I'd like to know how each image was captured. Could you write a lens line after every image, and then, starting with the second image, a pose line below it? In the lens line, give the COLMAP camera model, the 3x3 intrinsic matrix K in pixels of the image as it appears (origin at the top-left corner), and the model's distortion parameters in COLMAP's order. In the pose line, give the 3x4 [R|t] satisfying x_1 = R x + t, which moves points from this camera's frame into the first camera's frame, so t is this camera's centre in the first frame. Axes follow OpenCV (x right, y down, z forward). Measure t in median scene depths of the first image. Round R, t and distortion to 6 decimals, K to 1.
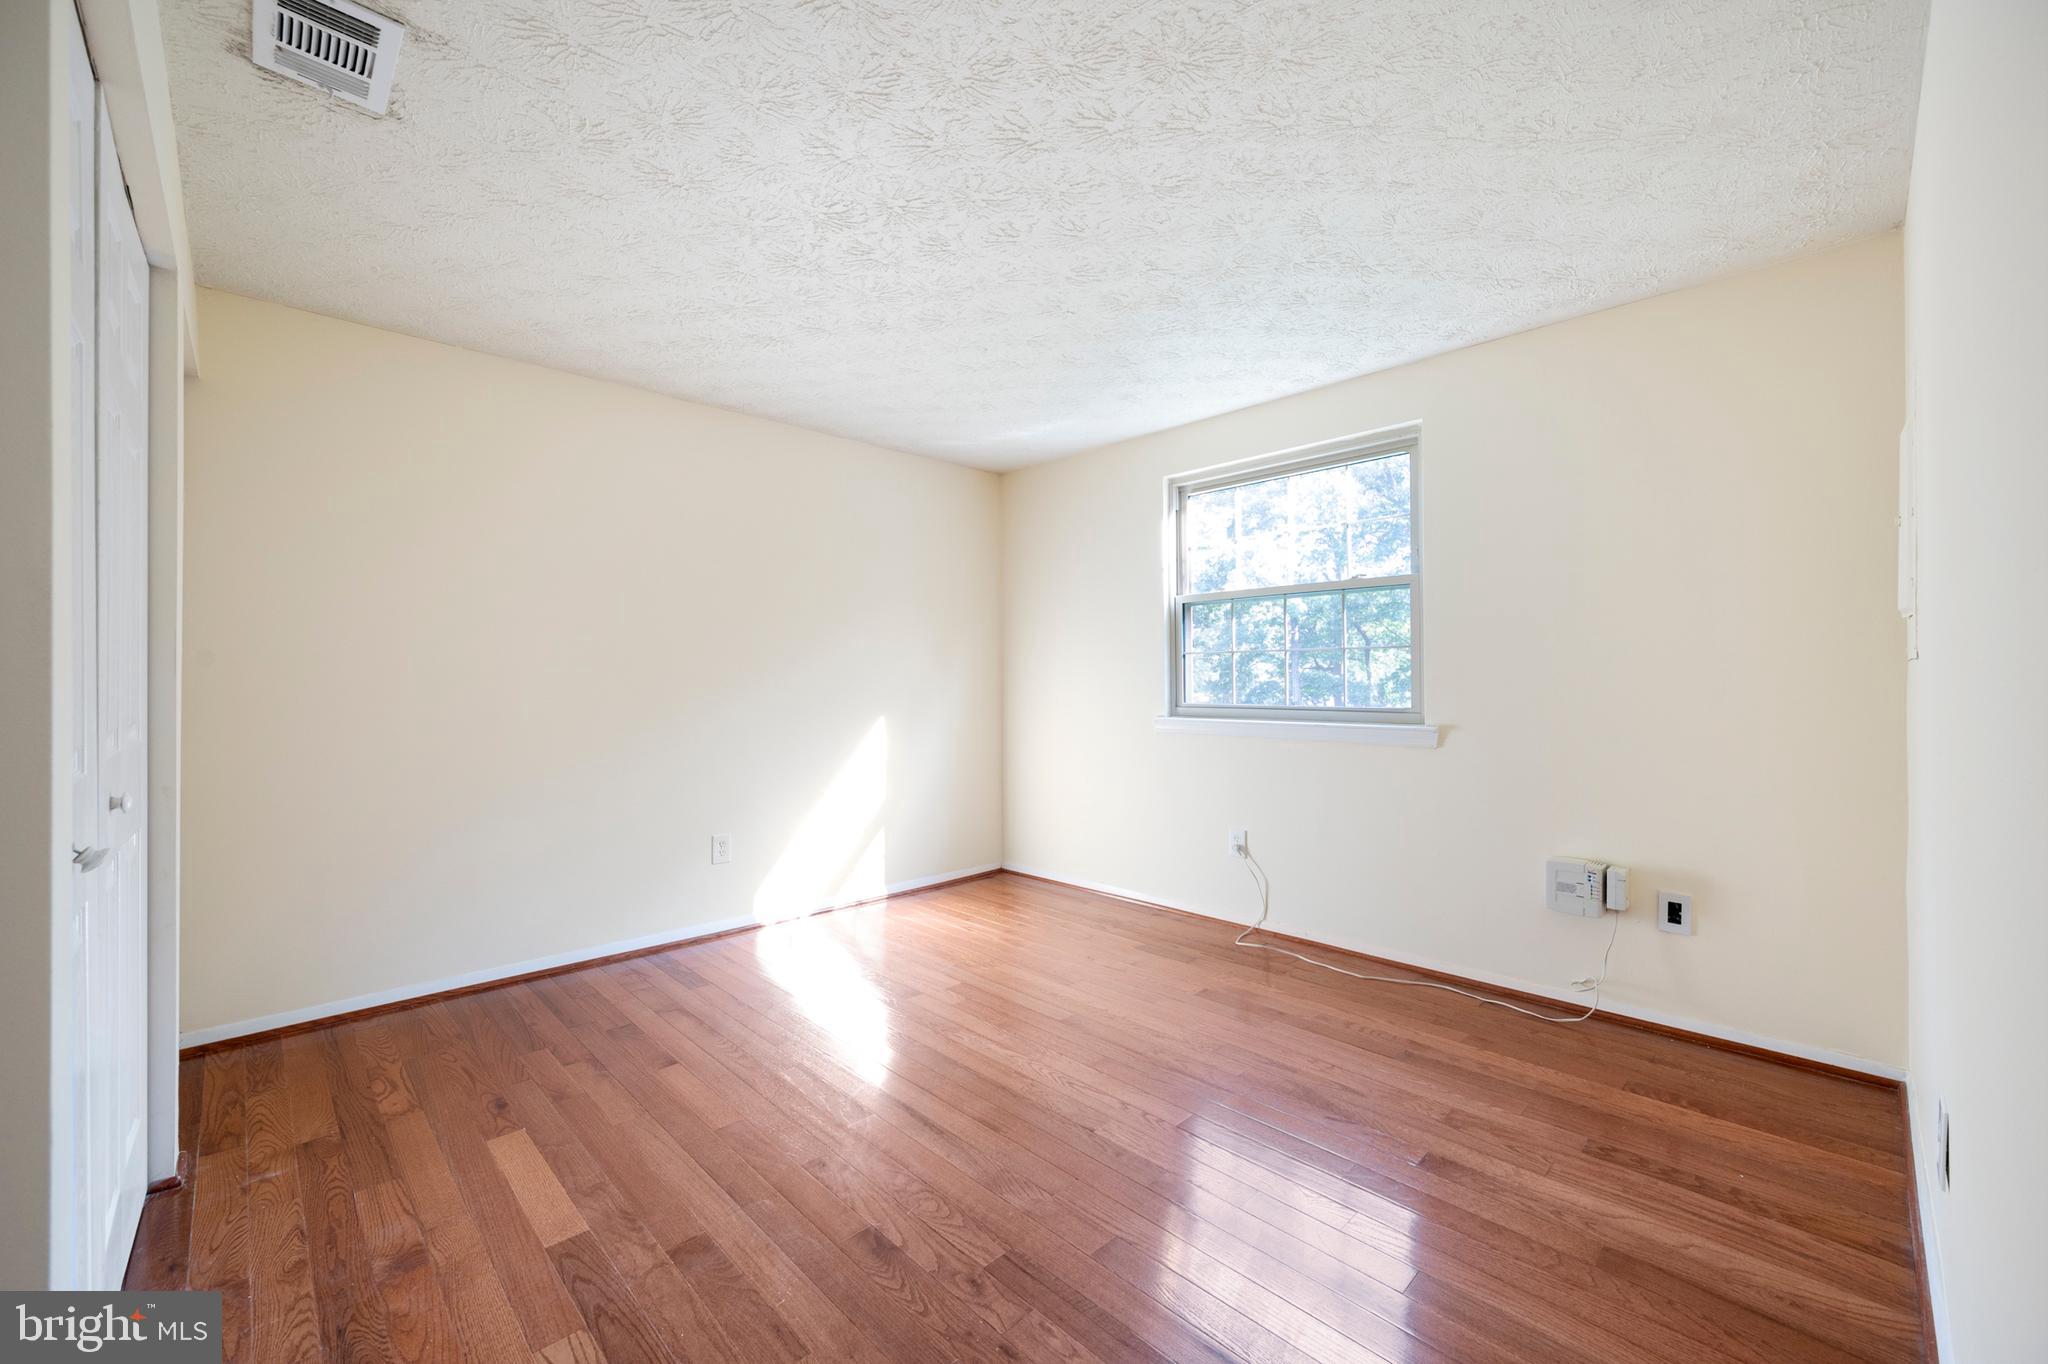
lens RADIAL K [[814.3, 0, 1020.4], [0, 814.3, 676.8], [0, 0, 1]] dist [-0.000606, 0.000019]
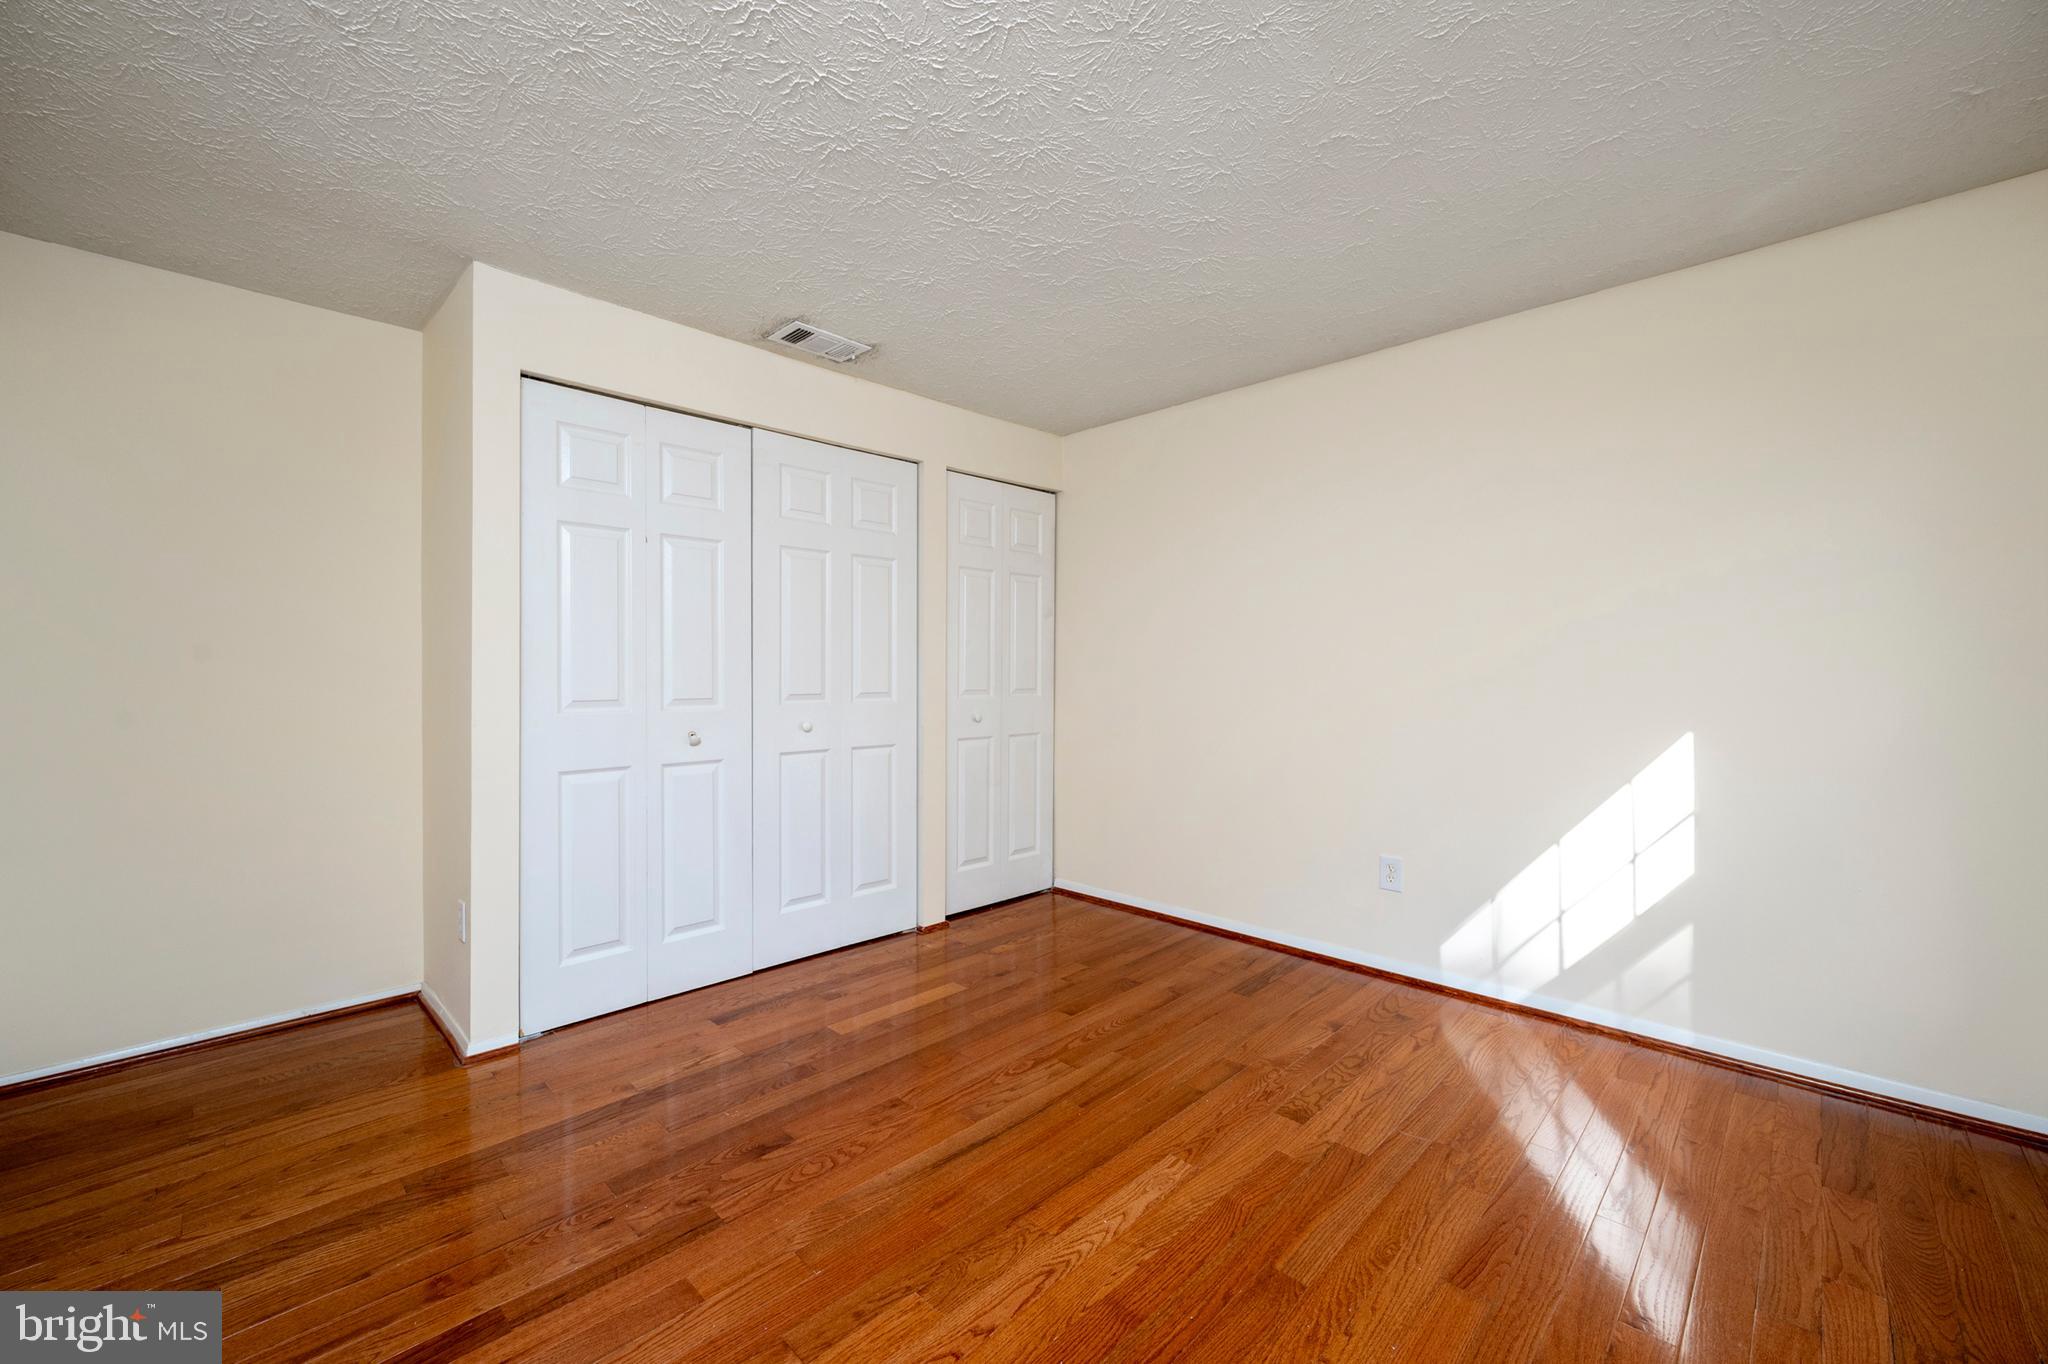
lens RADIAL K [[814.3, 0, 1020.4], [0, 814.3, 676.8], [0, 0, 1]] dist [-0.000606, 0.000019]
pose [[0.021739, 0.011545, -0.999697, 0.857764], [0.007618, 0.999902, 0.011713, -0.004356], [0.999735, -0.007871, 0.021649, 1.132904]]
